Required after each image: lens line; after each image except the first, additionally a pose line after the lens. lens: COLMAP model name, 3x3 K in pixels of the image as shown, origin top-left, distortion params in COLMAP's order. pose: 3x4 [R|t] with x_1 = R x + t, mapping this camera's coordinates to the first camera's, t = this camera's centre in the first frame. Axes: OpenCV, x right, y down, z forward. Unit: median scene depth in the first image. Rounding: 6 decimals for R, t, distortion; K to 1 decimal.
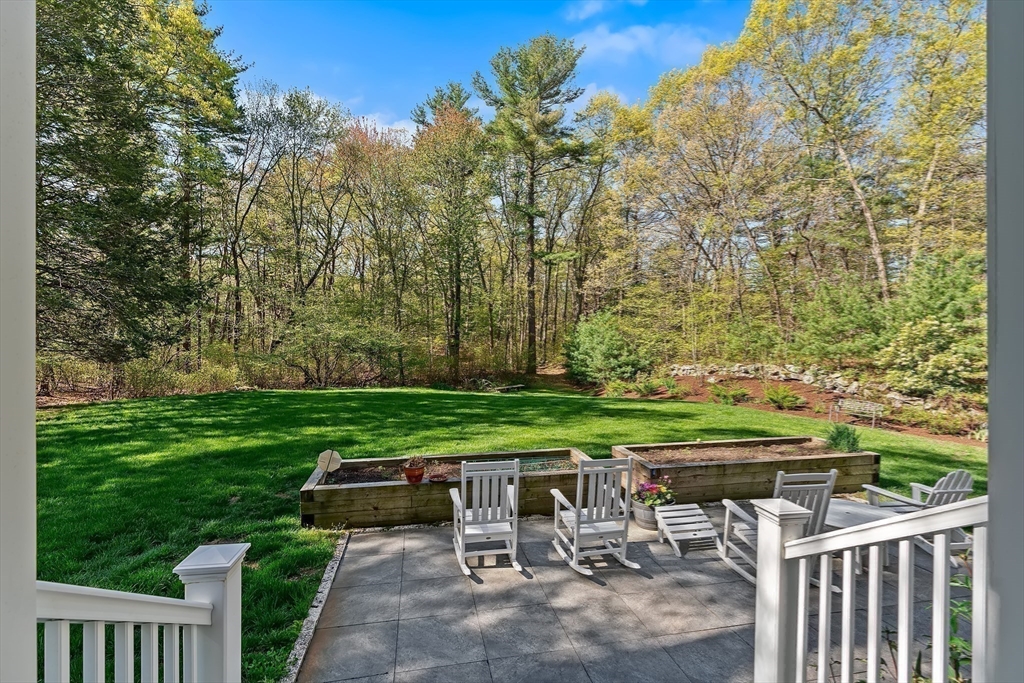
lens RADIAL K [[462.1, 0, 461.8], [0, 462.1, 335.1], [0, 0, 1]] dist [-0.012240, 0.007874]
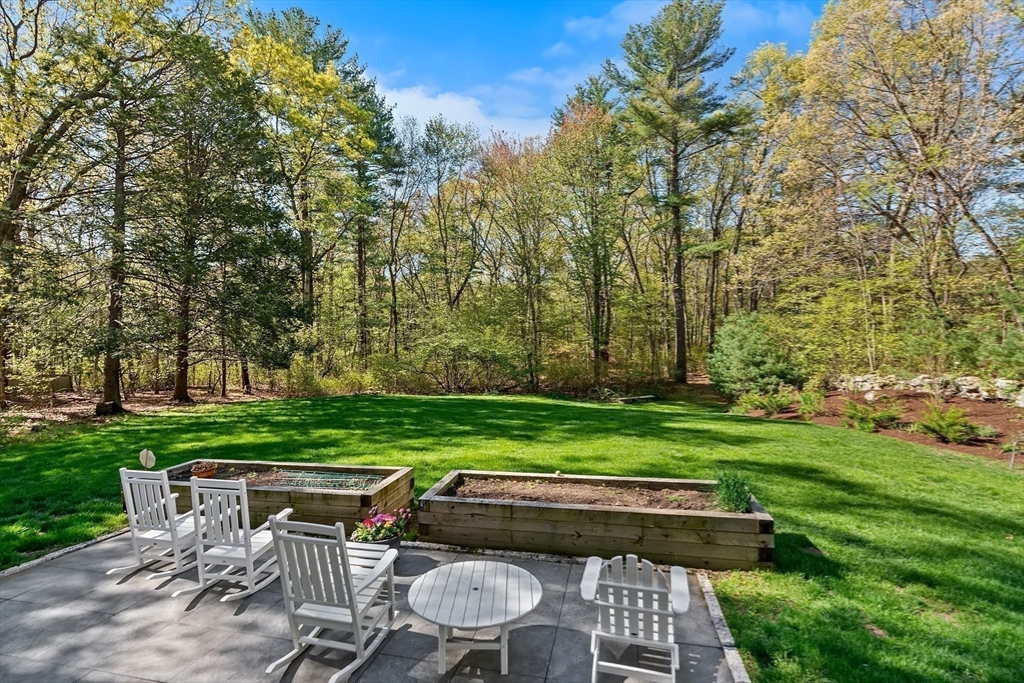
lens RADIAL K [[462.1, 0, 511.5], [0, 462.1, 340.4], [0, 0, 1]] dist [-0.012240, 0.007874]
pose [[0.918983, -0.018763, -0.393850, 0.240710], [0.019135, 0.999812, -0.002983, -0.002108], [0.393832, -0.004795, 0.919170, 0.067625]]
